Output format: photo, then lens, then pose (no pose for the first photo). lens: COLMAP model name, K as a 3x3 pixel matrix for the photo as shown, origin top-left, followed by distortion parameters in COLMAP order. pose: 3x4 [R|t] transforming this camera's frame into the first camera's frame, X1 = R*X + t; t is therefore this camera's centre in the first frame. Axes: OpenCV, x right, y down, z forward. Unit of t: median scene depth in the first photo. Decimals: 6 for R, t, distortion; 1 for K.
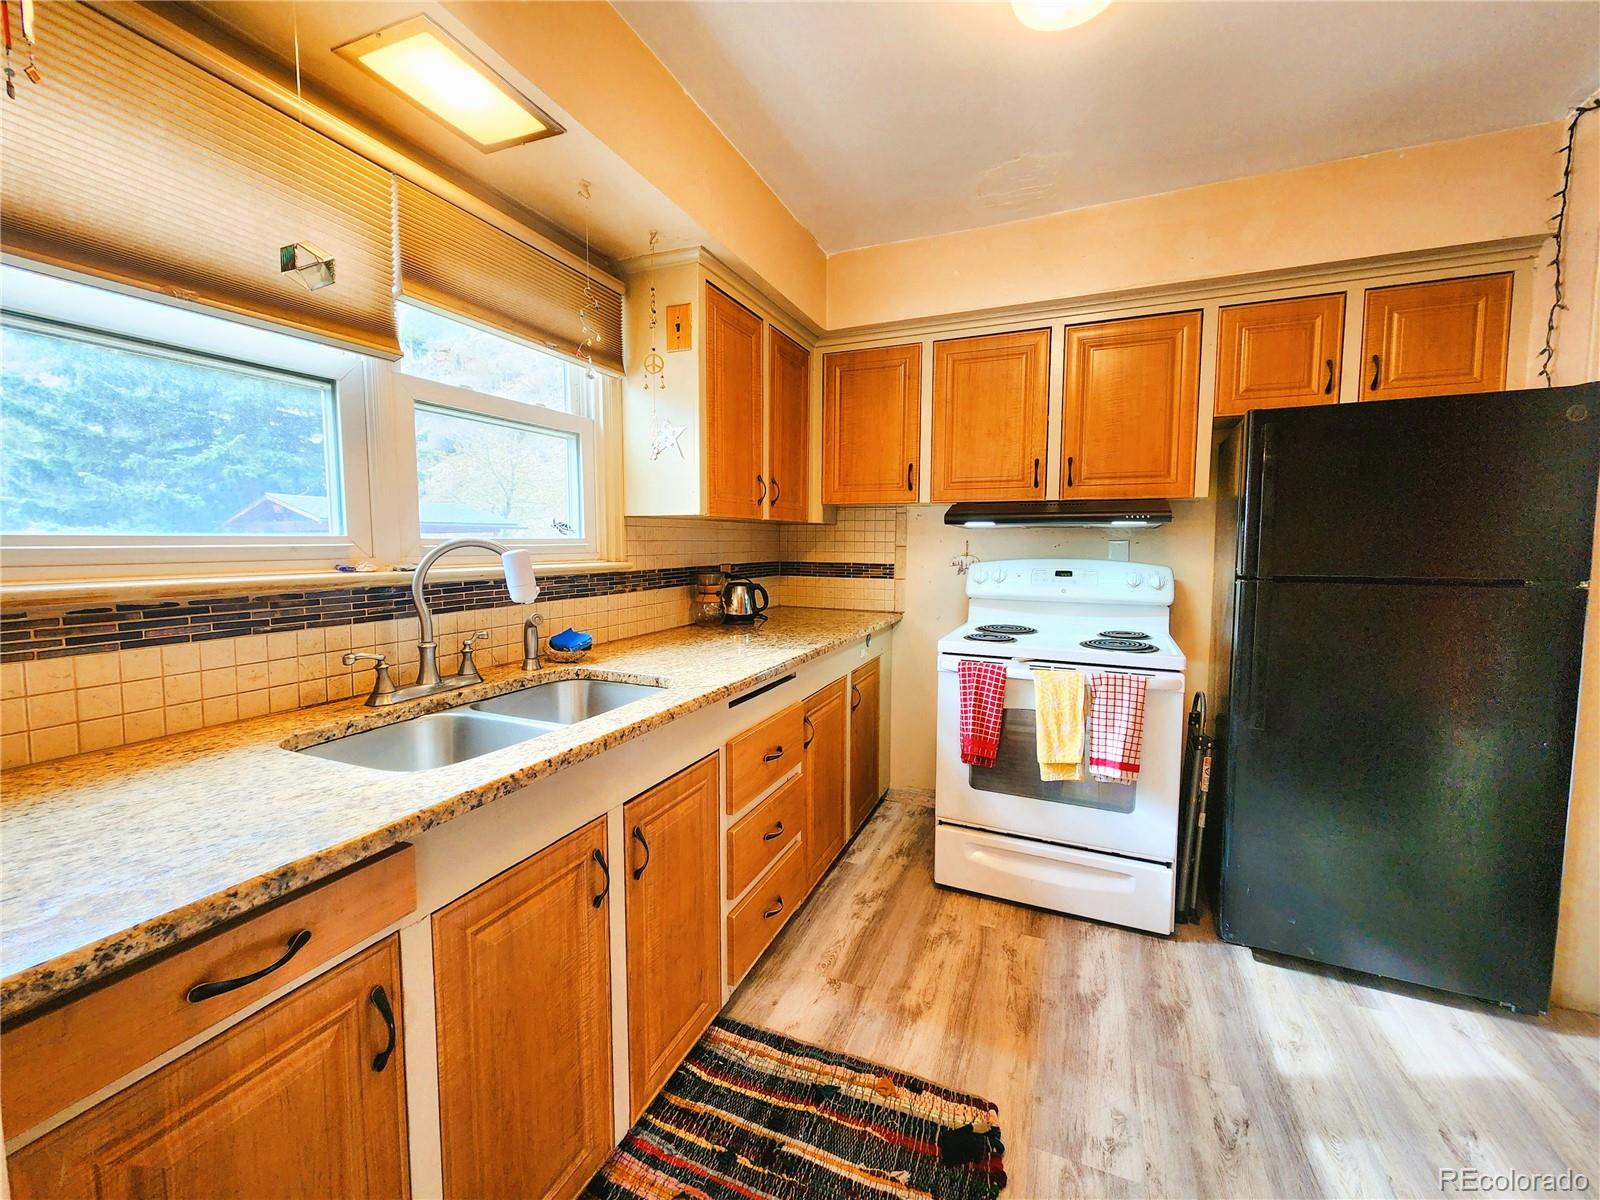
lens RADIAL K [[656.5, 0, 799.0], [0, 656.5, 589.6], [0, 0, 1]] dist [0.001026, -0.000669]
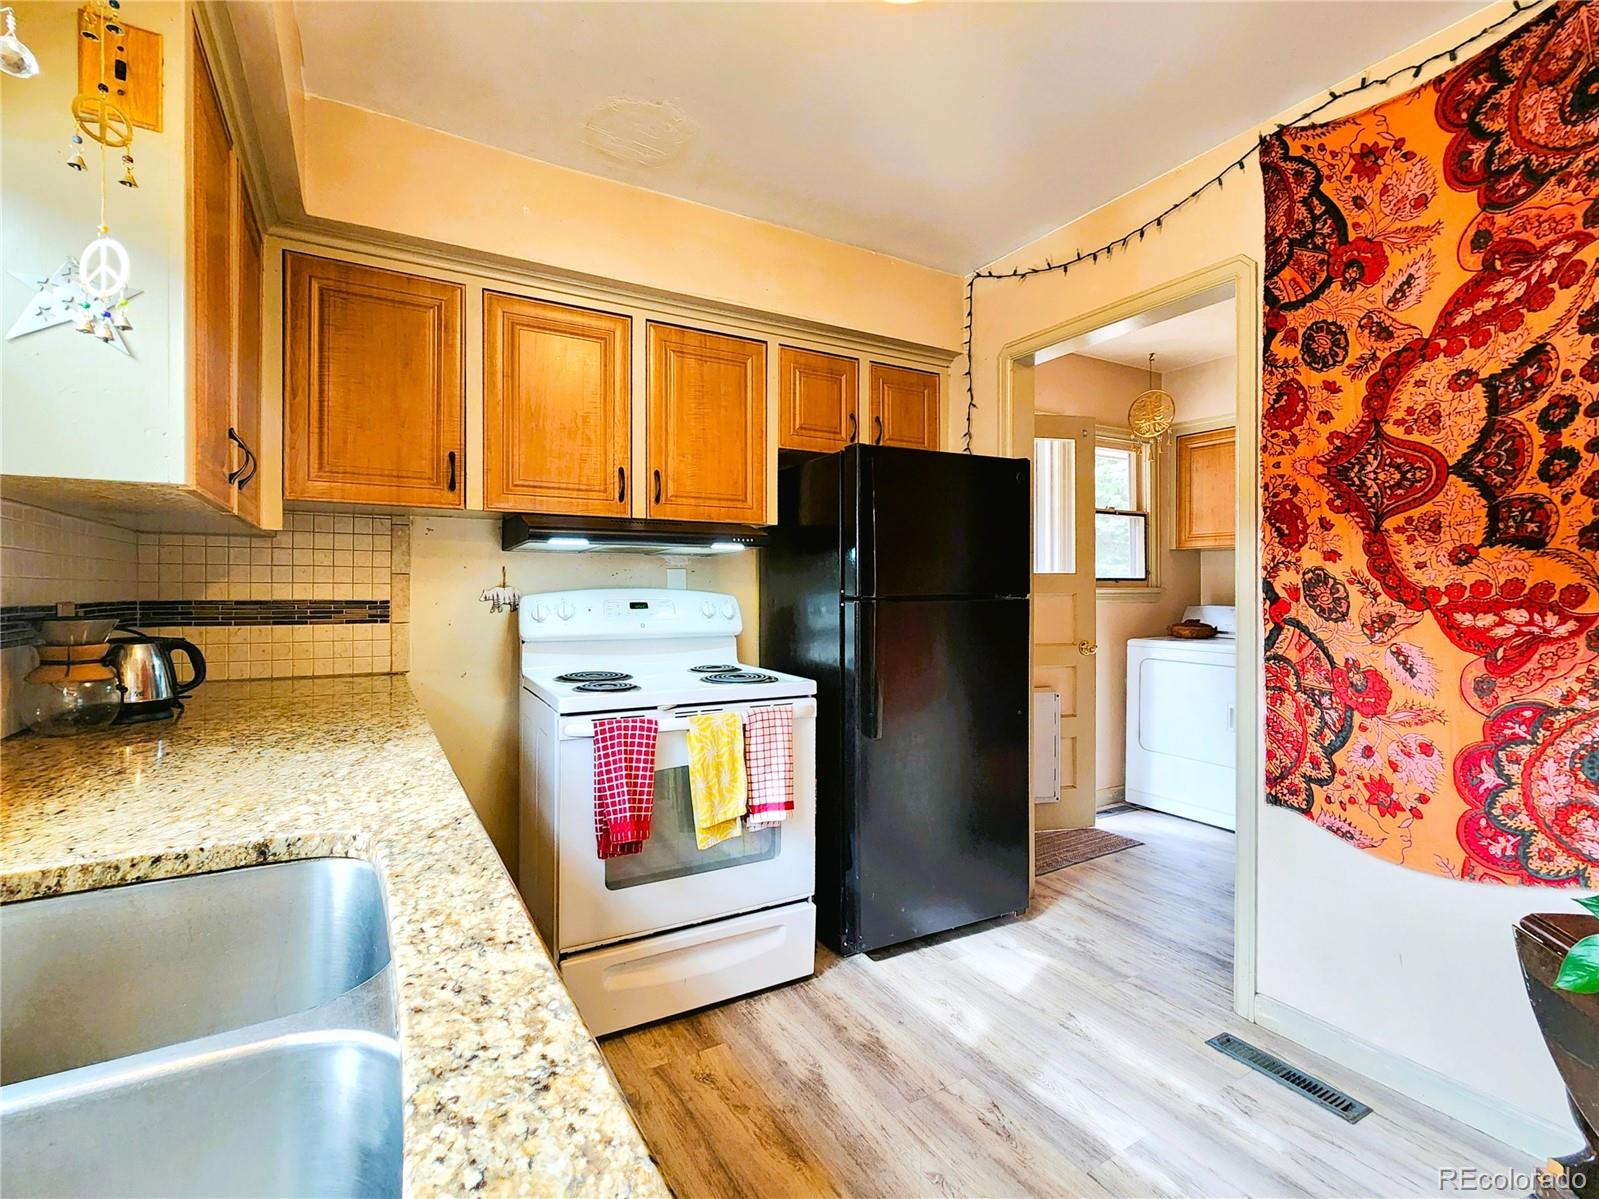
lens RADIAL K [[736.4, 0, 797.7], [0, 736.4, 591.8], [0, 0, 1]] dist [0.003402, -0.000573]
pose [[0.593812, -0.006047, 0.804581, -0.318744], [0.062132, 0.997330, -0.038360, 0.009946], [-0.802201, 0.072769, 0.592603, 0.344590]]
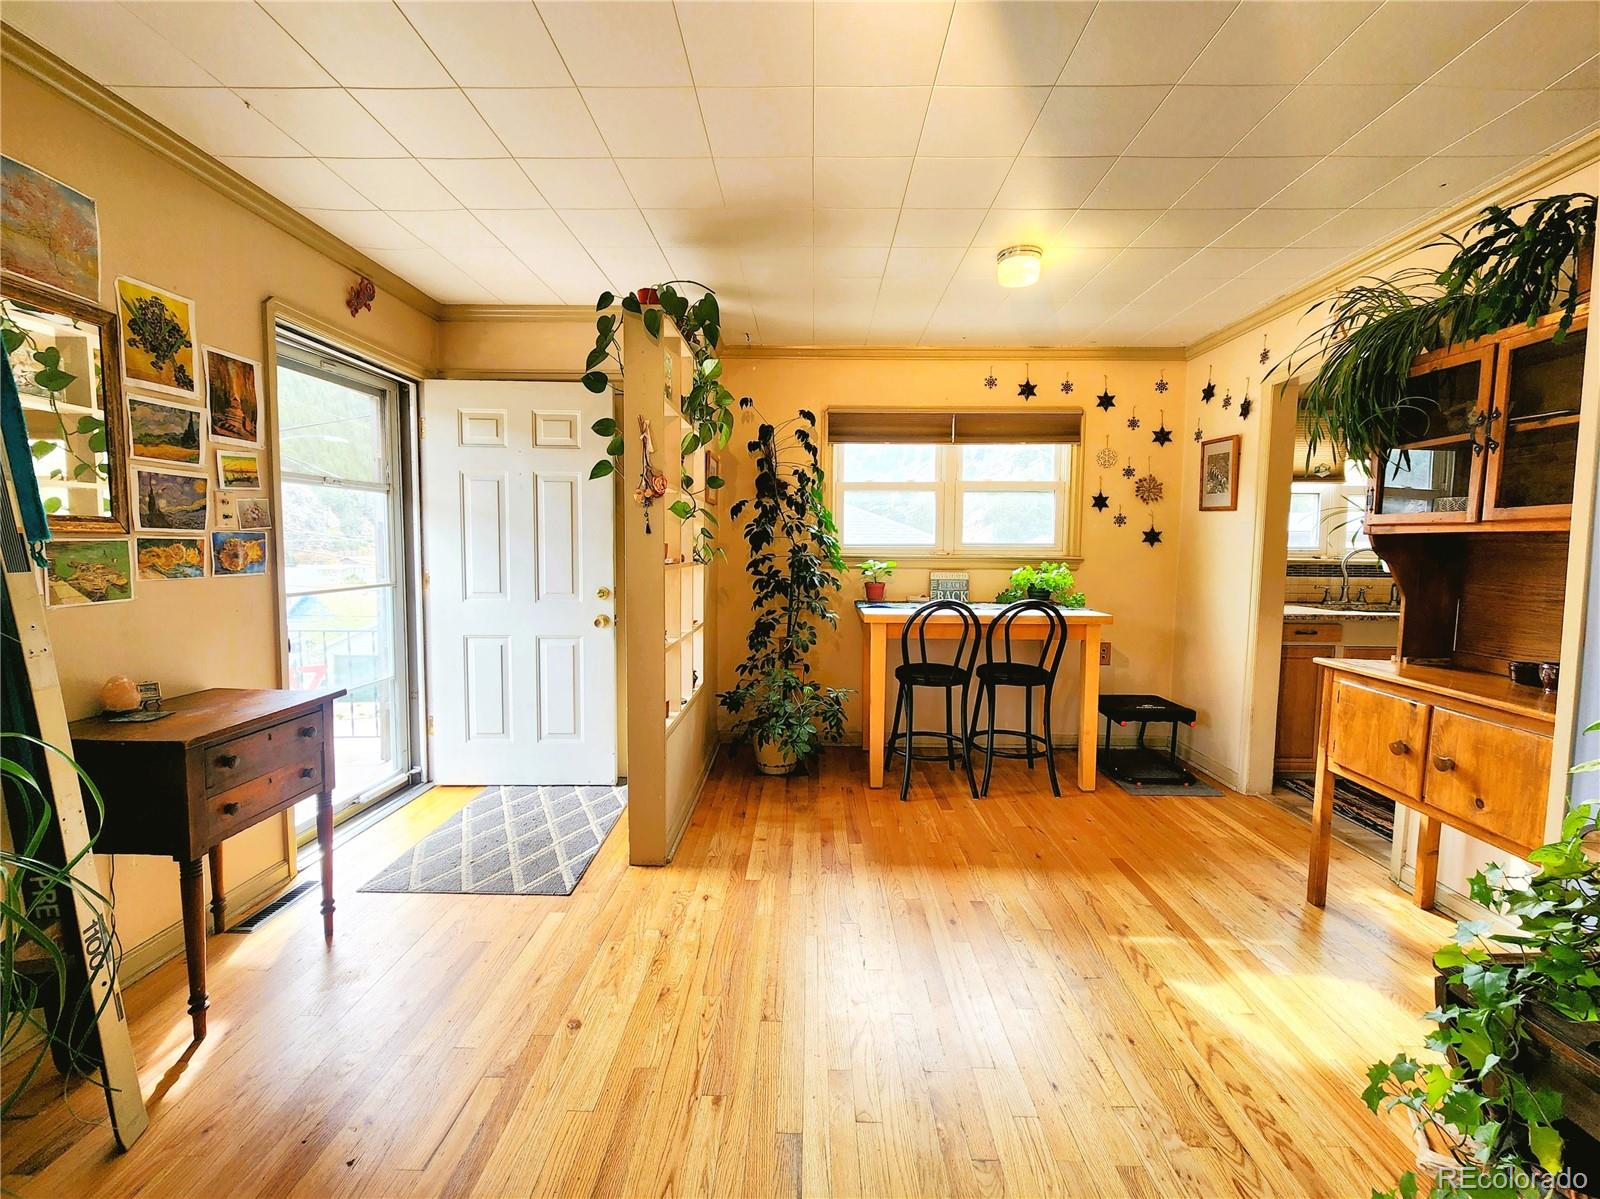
lens RADIAL K [[656.5, 0, 799.0], [0, 656.5, 589.1], [0, 0, 1]] dist [0.001026, -0.000669]
pose [[0.379067, 0.065644, -0.923038, 0.769132], [-0.076748, 0.996274, 0.039334, 0.113801], [0.922181, 0.055931, 0.382693, -1.505118]]
